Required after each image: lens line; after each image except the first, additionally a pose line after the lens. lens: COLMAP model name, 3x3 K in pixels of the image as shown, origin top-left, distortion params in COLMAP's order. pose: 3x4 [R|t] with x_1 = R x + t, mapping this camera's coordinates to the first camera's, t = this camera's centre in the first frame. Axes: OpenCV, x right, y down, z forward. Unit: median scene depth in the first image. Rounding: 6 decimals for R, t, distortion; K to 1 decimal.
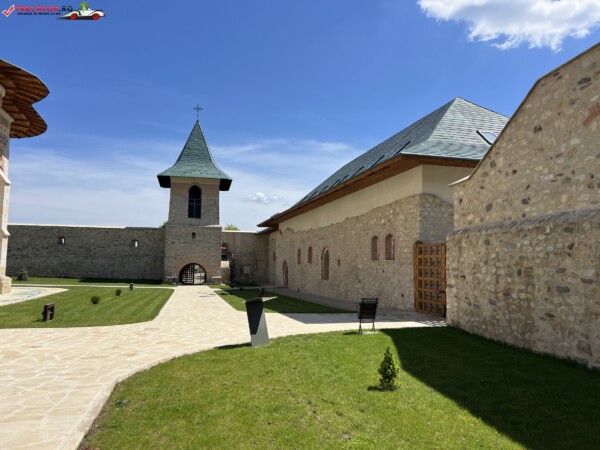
lens RADIAL K [[450.7, 0, 305.8], [0, 450.7, 226.9], [0, 0, 1]] dist [0.045432, -0.052728]
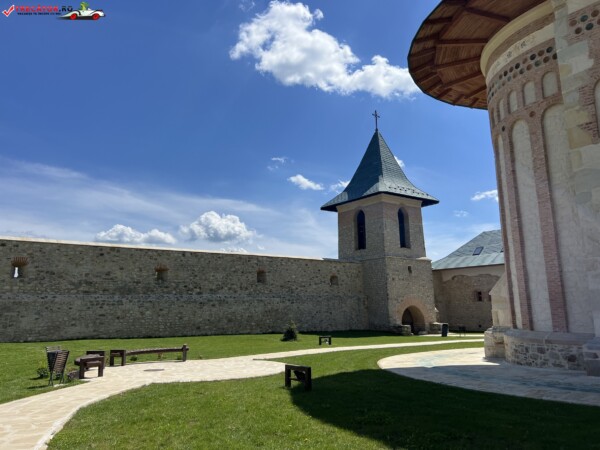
lens RADIAL K [[450.7, 0, 302.5], [0, 450.7, 220.9], [0, 0, 1]] dist [0.045432, -0.052728]
pose [[0.915081, 0.045414, 0.400705, -1.794736], [-0.002169, 0.994179, -0.107722, 0.046588], [-0.403264, 0.097705, 0.909853, 0.861492]]
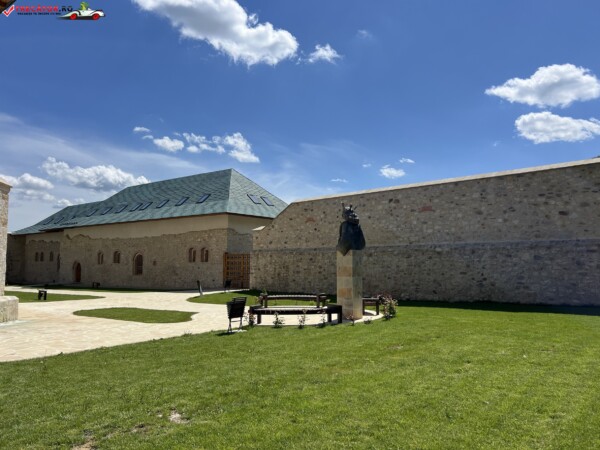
lens RADIAL K [[450.7, 0, 304.3], [0, 450.7, 226.6], [0, 0, 1]] dist [0.045432, -0.052728]
pose [[0.804411, 0.035364, 0.593019, -0.518237], [-0.040192, 0.999179, -0.005067, -0.068061], [-0.592711, -0.019758, 0.805173, -0.635325]]
